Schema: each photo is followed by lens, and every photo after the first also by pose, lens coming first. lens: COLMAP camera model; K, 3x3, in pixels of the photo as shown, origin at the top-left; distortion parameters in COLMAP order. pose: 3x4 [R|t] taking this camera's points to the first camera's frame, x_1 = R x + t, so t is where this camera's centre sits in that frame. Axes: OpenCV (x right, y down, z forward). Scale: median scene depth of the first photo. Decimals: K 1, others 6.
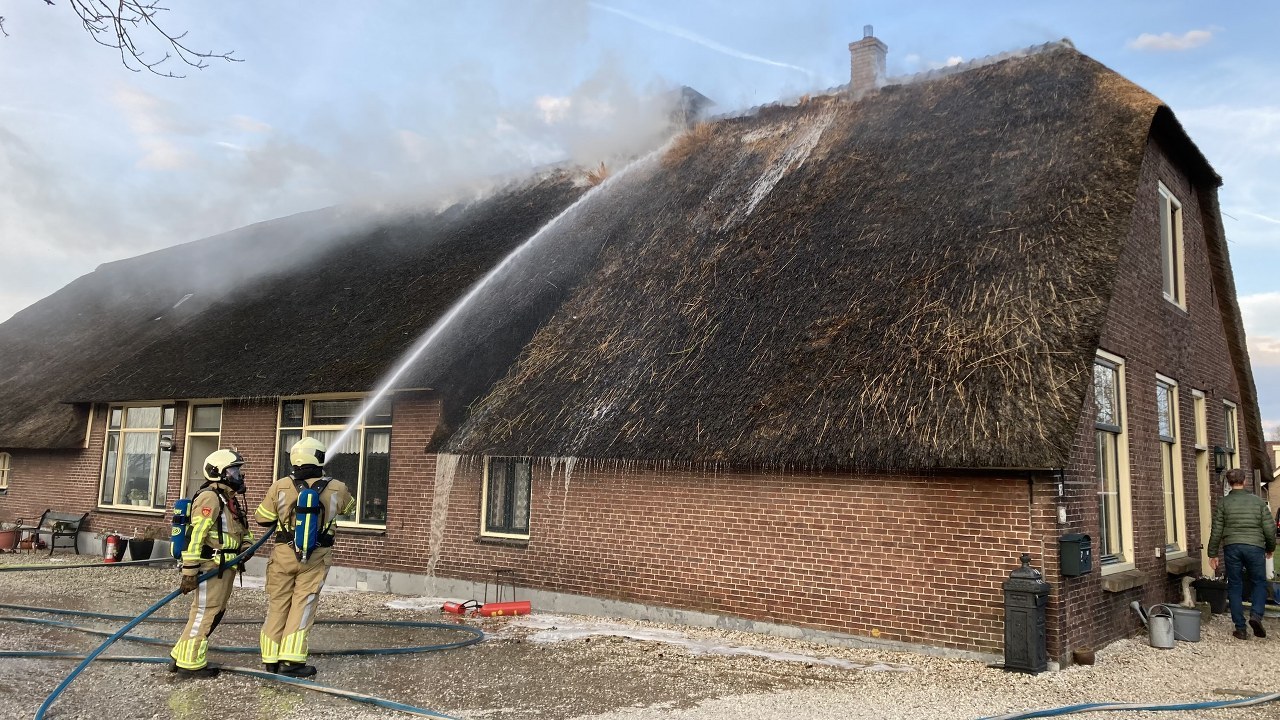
lens RADIAL K [[1039.1, 0, 641.4], [0, 1039.1, 346.3], [0, 0, 1]] dist [0.021708, -0.011640]
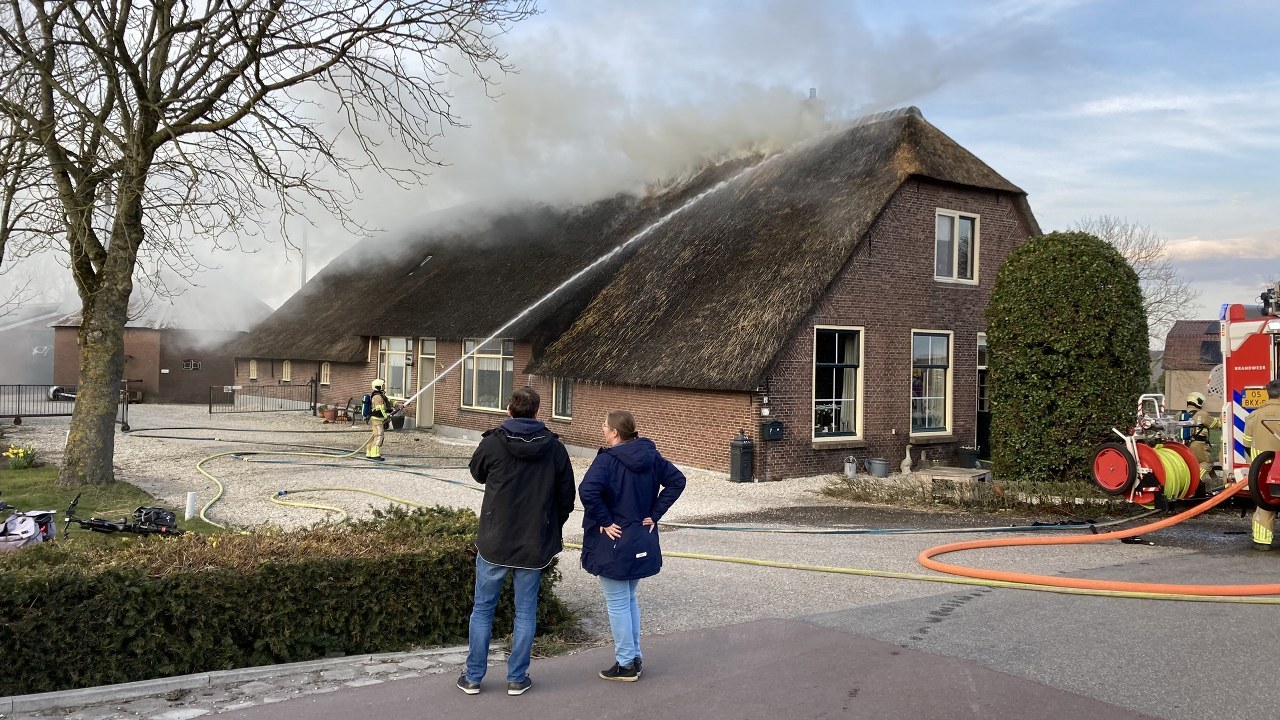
lens RADIAL K [[1038.2, 0, 647.6], [0, 1038.2, 362.1], [0, 0, 1]] dist [0.073299, -0.108879]
pose [[0.967185, 0.001566, -0.254069, 0.574458], [0.030492, 0.992038, 0.122192, -0.164711], [0.252237, -0.125929, 0.959436, -0.868145]]
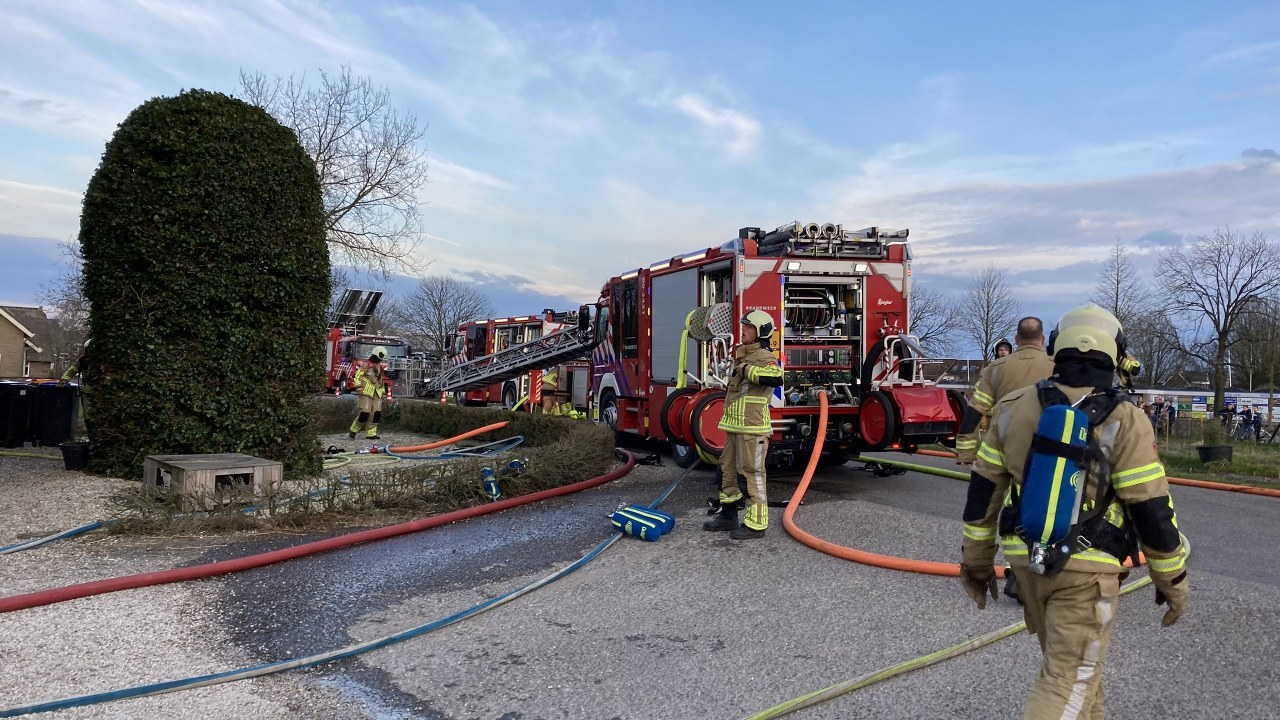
lens RADIAL K [[1038.2, 0, 647.6], [0, 1038.2, 362.1], [0, 0, 1]] dist [0.073299, -0.108879]
pose [[0.369492, 0.006859, 0.929209, -0.119148], [-0.153423, 0.986699, 0.053725, 0.014942], [-0.916481, -0.162413, 0.365630, 0.083730]]
